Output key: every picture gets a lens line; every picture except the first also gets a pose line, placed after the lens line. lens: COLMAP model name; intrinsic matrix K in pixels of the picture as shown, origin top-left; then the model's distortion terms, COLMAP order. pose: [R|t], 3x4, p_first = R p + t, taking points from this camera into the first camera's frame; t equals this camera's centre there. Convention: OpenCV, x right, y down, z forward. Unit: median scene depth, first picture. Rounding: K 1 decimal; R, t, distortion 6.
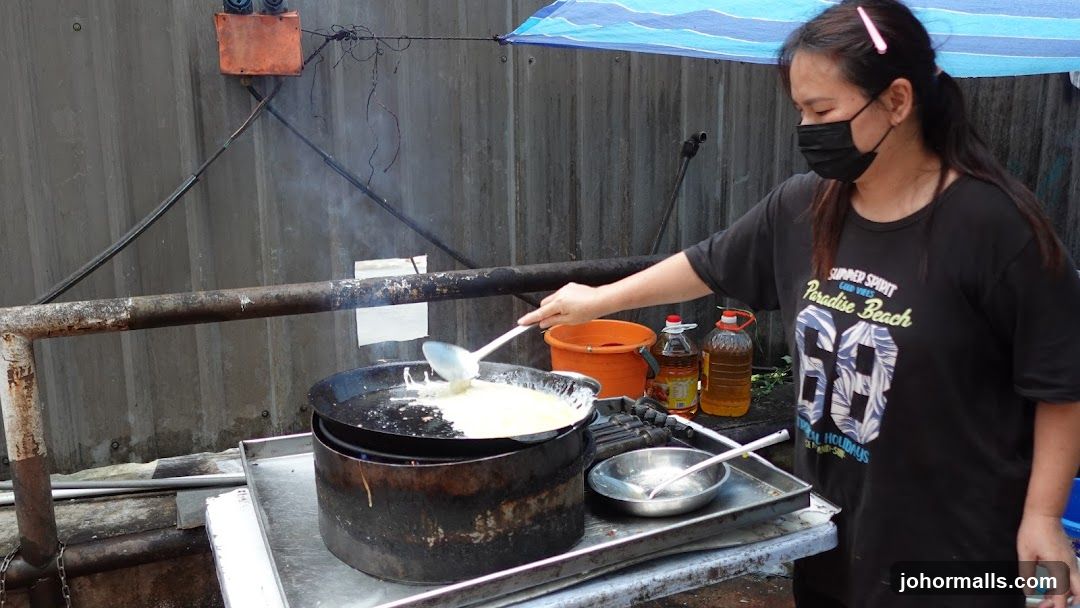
lens RADIAL K [[827.3, 0, 540.0], [0, 827.3, 304.0], [0, 0, 1]] dist [0.002726, -0.000834]
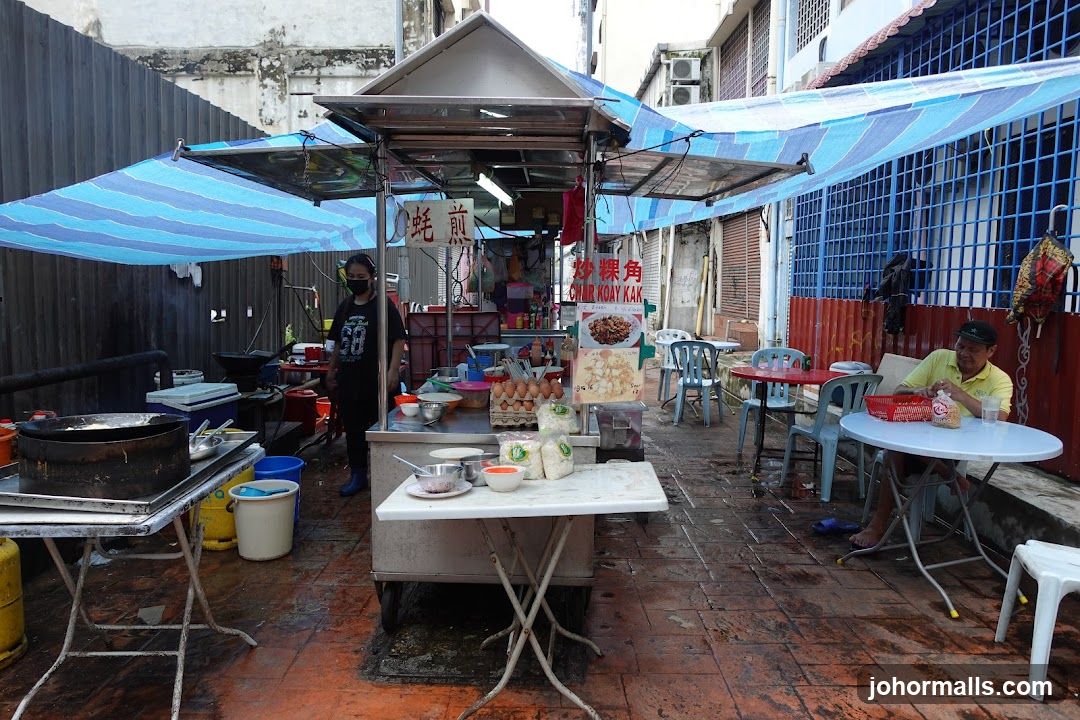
lens RADIAL K [[751.3, 0, 540.0], [0, 751.3, 360.0], [0, 0, 1]] dist [0.002268, 0.003002]
pose [[0.330375, -0.086056, 0.939919, -1.476407], [0.211062, 0.977353, 0.015296, 0.163758], [-0.919949, 0.193327, 0.341056, -0.600662]]
